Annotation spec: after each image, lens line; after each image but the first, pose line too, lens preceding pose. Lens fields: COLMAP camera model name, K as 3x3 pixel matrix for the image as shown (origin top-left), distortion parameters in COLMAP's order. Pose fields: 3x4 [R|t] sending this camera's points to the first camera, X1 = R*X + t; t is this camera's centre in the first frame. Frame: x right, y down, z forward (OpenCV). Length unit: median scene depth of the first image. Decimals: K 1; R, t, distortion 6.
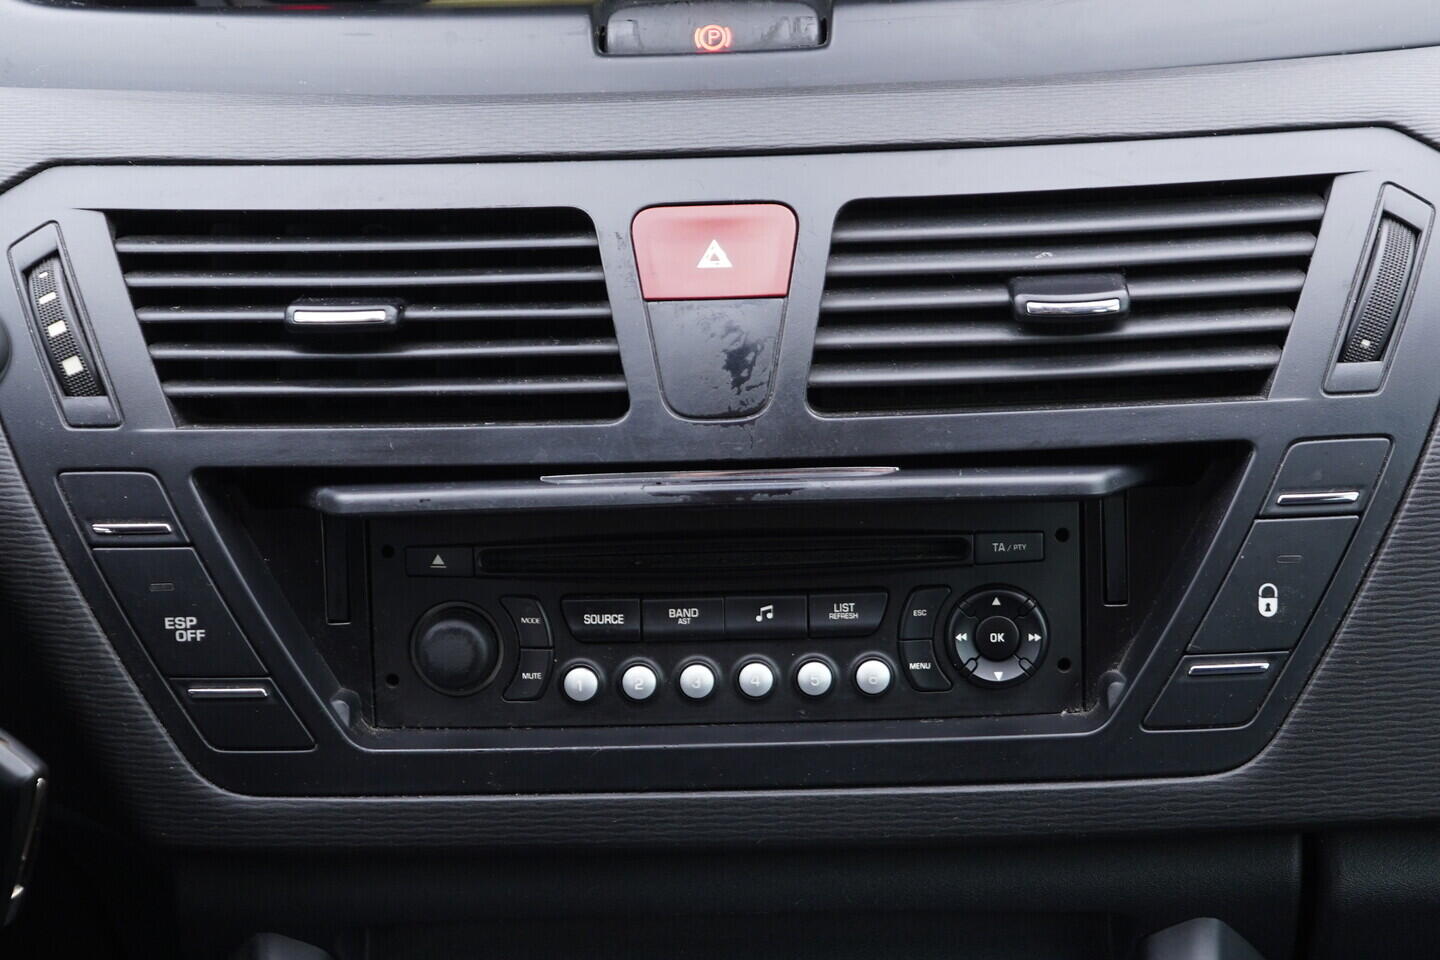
lens RADIAL K [[1523.3, 0, 733.1], [0, 1523.3, 379.2], [0, 0, 1]] dist [0.011533, 0.000000]
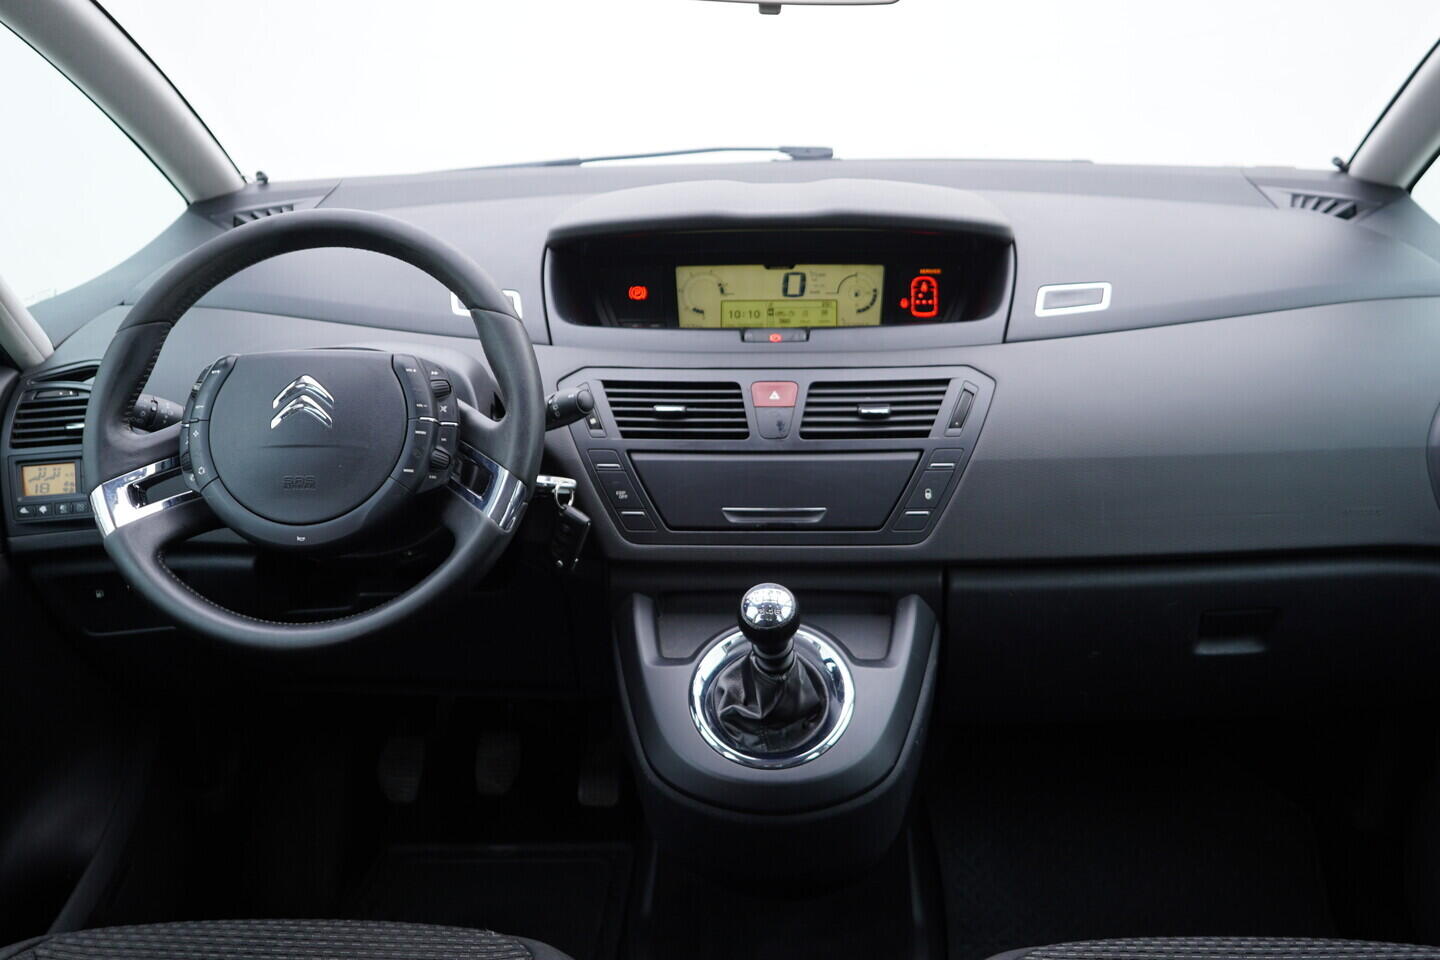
lens RADIAL K [[1523.3, 0, 714.9], [0, 1523.3, 488.3], [0, 0, 1]] dist [0.011533, 0.000000]
pose [[0.999052, 0.028853, -0.032605, -0.029089], [-0.034098, 0.984180, -0.173860, 0.752128], [0.027073, 0.174806, 0.984231, -2.458576]]
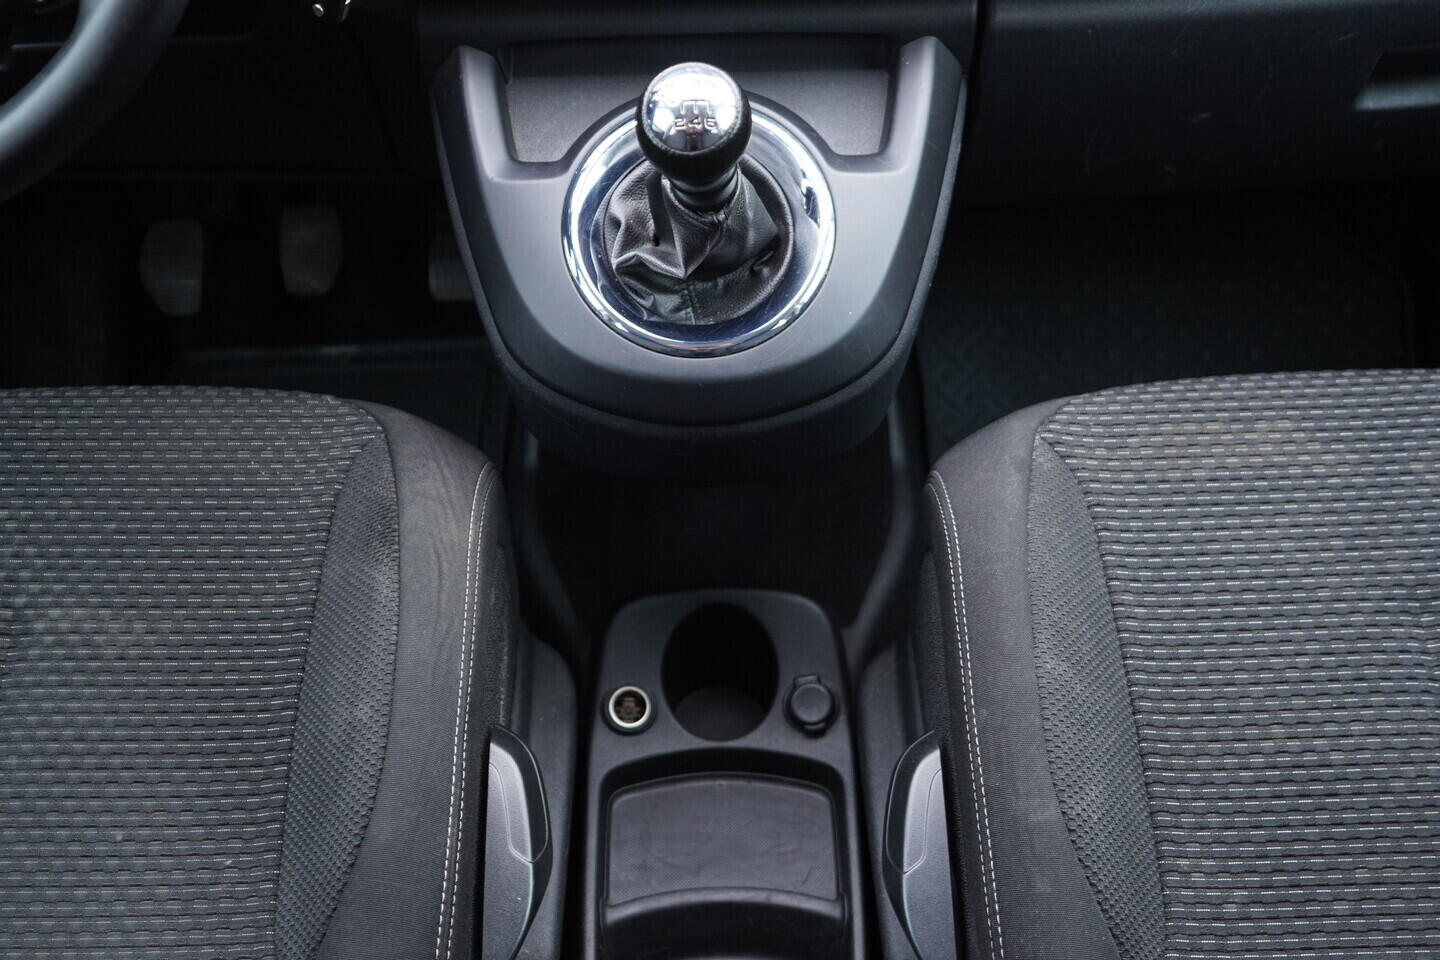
lens RADIAL K [[1523.3, 0, 722.4], [0, 1523.3, 481.4], [0, 0, 1]] dist [0.011533, 0.000000]
pose [[0.999293, -0.009684, 0.036315, -0.045947], [-0.000026, 0.966056, 0.258331, 0.424820], [-0.037584, -0.258150, 0.965374, -1.159905]]
